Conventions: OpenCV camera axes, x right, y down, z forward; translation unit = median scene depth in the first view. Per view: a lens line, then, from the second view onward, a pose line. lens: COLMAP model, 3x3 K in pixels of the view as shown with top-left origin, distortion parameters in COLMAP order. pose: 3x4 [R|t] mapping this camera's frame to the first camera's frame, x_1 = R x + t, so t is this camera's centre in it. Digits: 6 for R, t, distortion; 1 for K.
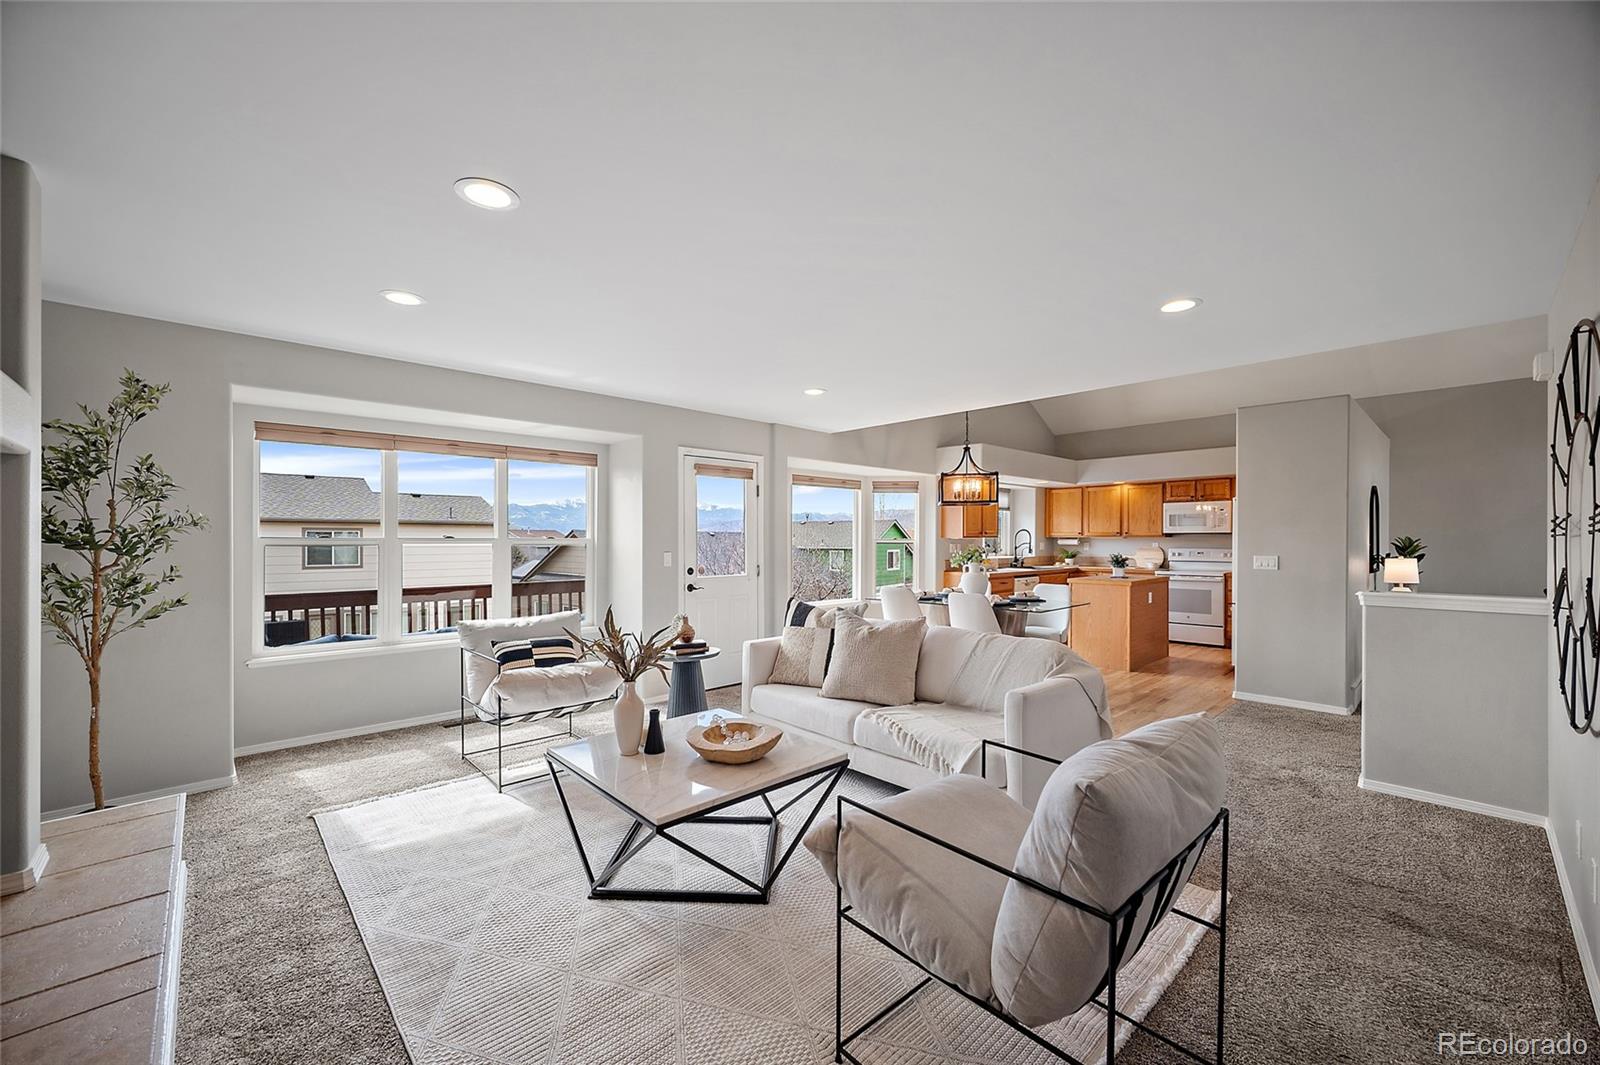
lens RADIAL K [[634.8, 0, 799.8], [0, 634.8, 535.9], [0, 0, 1]] dist [0.000754, 0.000065]
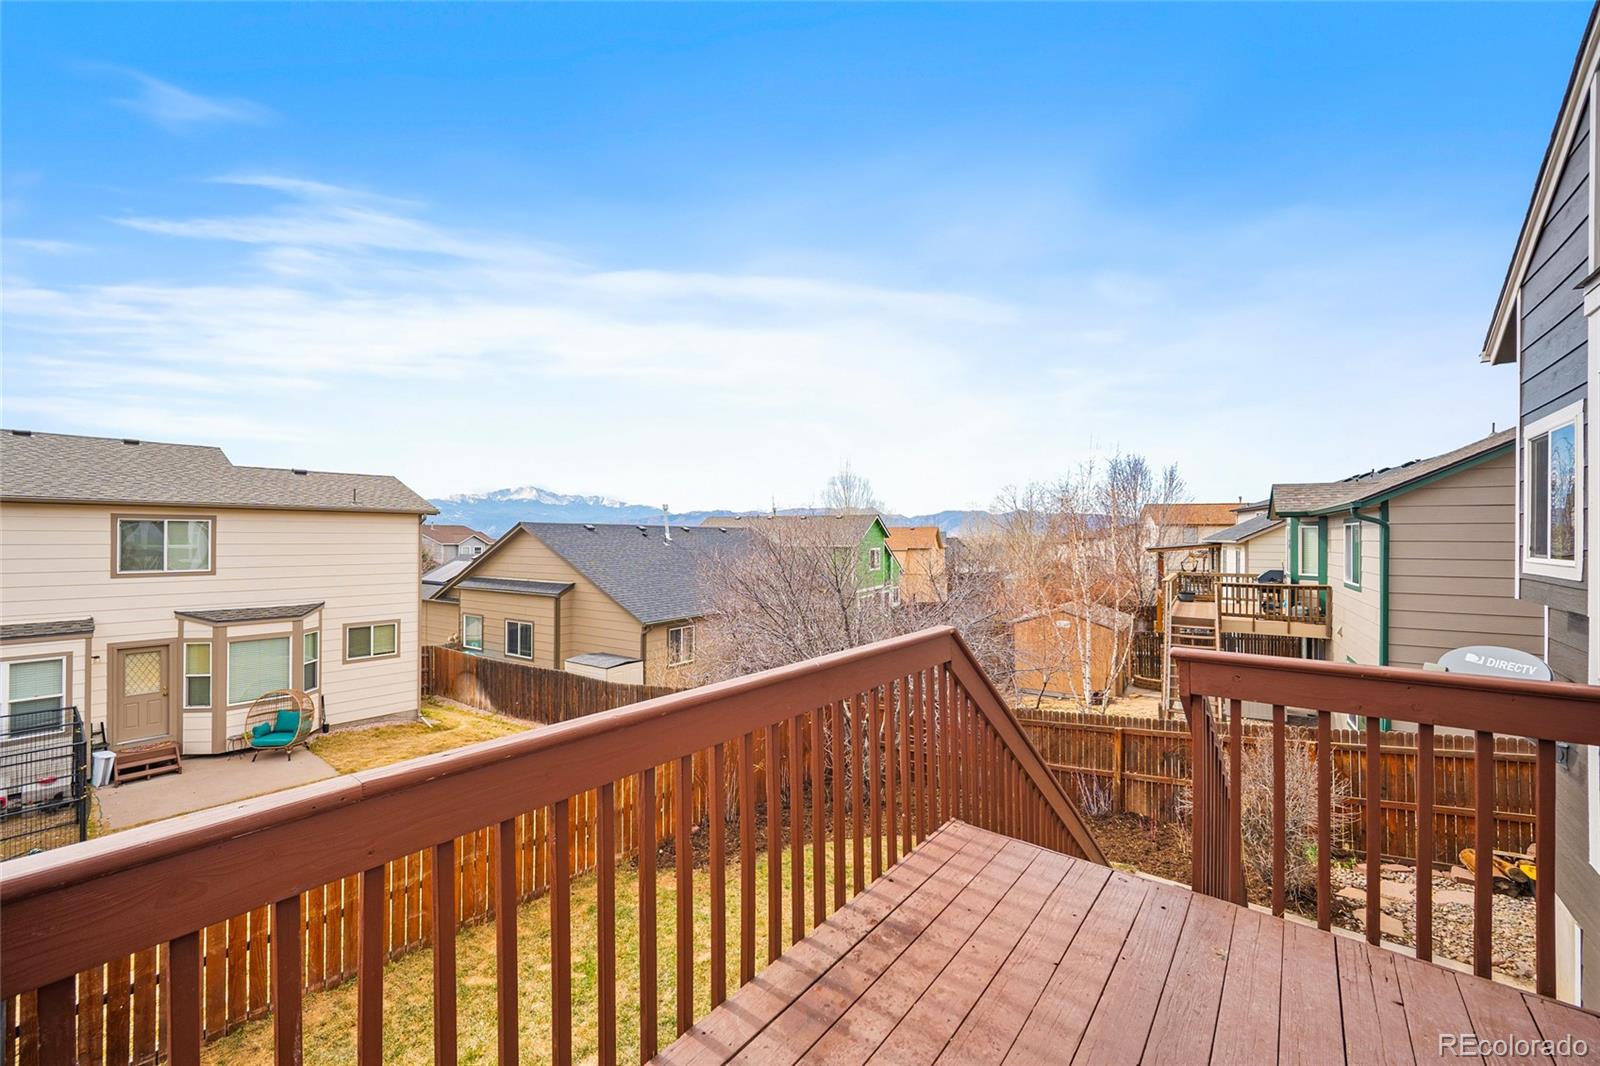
lens RADIAL K [[634.8, 0, 796.9], [0, 634.8, 534.3], [0, 0, 1]] dist [0.000754, 0.000065]
pose [[0.991108, 0.002401, 0.133040, -0.155492], [-0.002436, 0.999997, 0.000101, 0.005919], [-0.133040, -0.000424, 0.991111, 0.233121]]
